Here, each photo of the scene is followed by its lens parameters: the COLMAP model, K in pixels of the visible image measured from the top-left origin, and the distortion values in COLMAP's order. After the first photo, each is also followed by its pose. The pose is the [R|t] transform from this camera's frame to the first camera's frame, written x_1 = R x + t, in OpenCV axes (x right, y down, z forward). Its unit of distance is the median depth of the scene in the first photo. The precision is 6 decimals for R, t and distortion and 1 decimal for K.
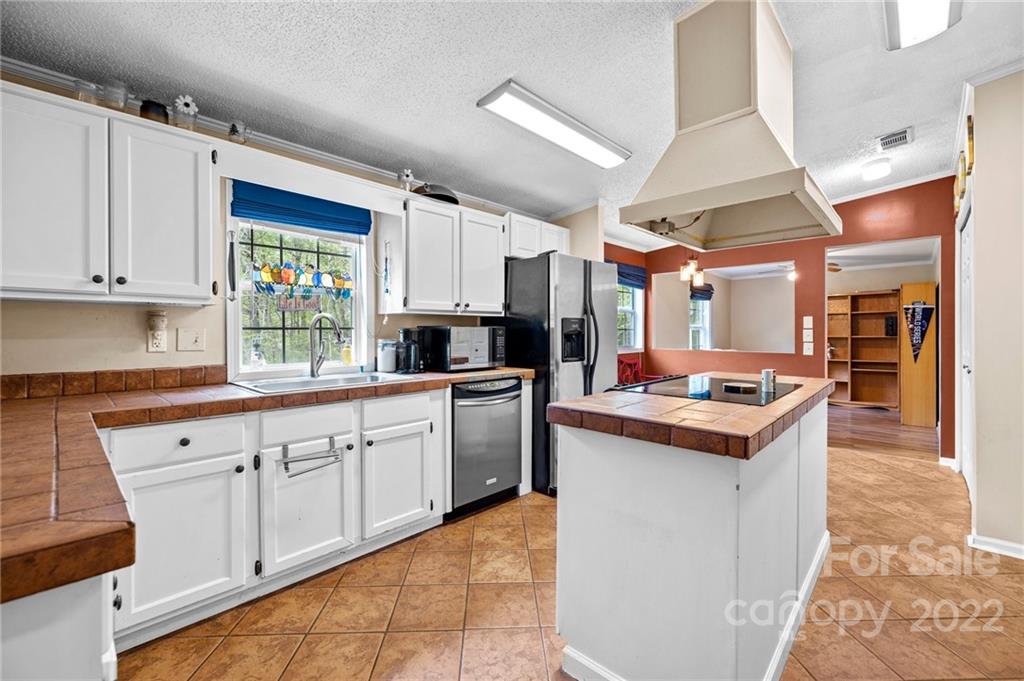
lens RADIAL K [[431.0, 0, 513.7], [0, 431.0, 328.7], [0, 0, 1]] dist [-0.001408, -0.000057]
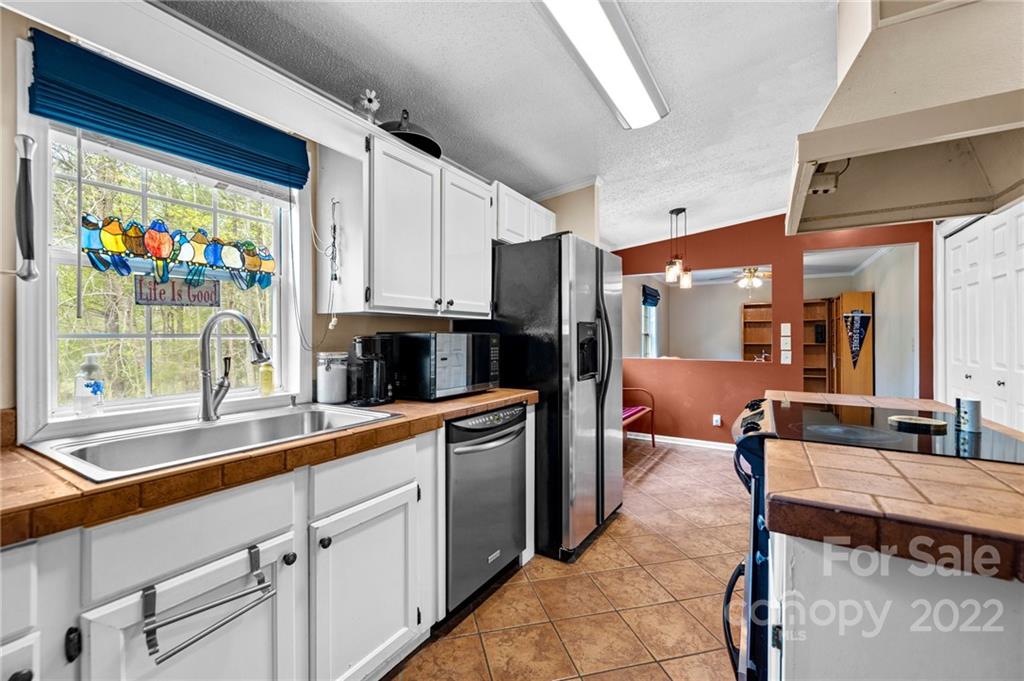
lens RADIAL K [[431.0, 0, 514.6], [0, 431.0, 334.0], [0, 0, 1]] dist [-0.001408, -0.000057]
pose [[0.978534, 0.002595, 0.206071, -0.158355], [-0.002056, 0.999994, -0.002828, -0.001888], [-0.206077, 0.002344, 0.978533, 0.305204]]
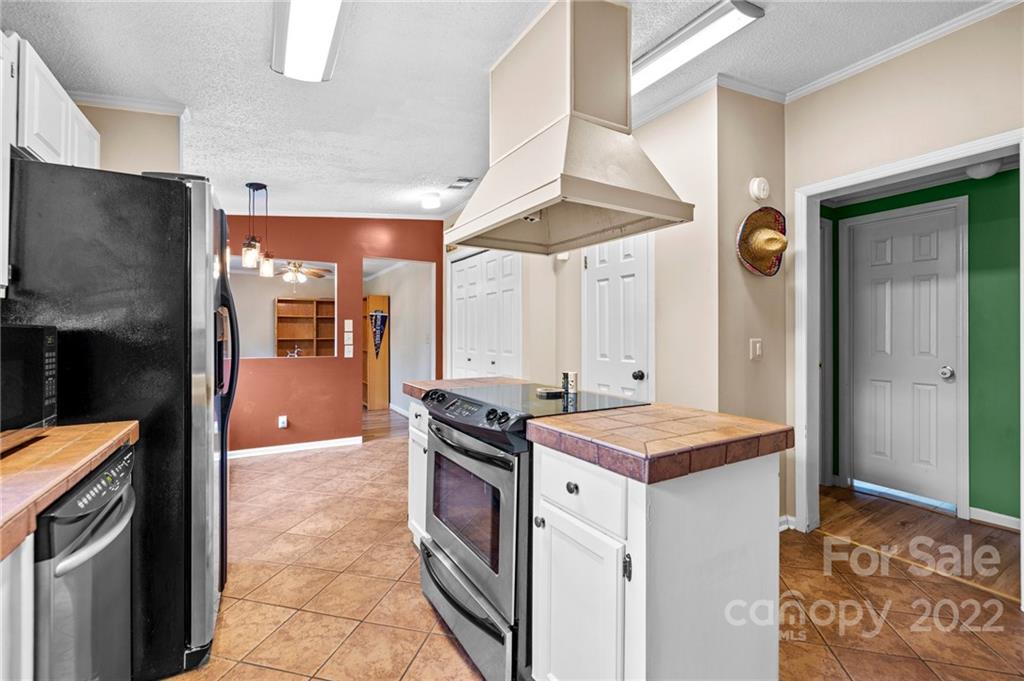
lens RADIAL K [[431.0, 0, 514.4], [0, 431.0, 328.7], [0, 0, 1]] dist [-0.001408, -0.000057]
pose [[0.278368, 0.010132, 0.960421, -0.304978], [-0.006583, 0.999941, -0.008640, -0.001715], [-0.960452, -0.003917, 0.278419, 0.533762]]
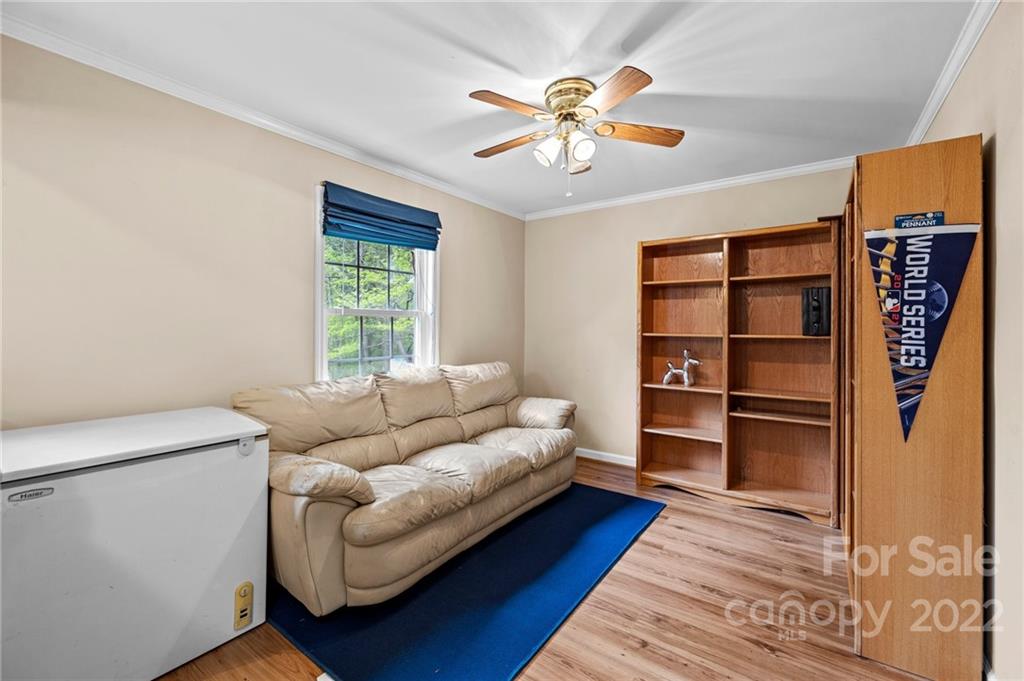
lens RADIAL K [[431.0, 0, 517.1], [0, 431.0, 323.1], [0, 0, 1]] dist [-0.001408, -0.000057]
pose [[0.991124, 0.002838, 0.132913, 1.290551], [-0.003764, 0.999970, 0.006716, 0.009360], [-0.132890, -0.007157, 0.991105, 1.507439]]
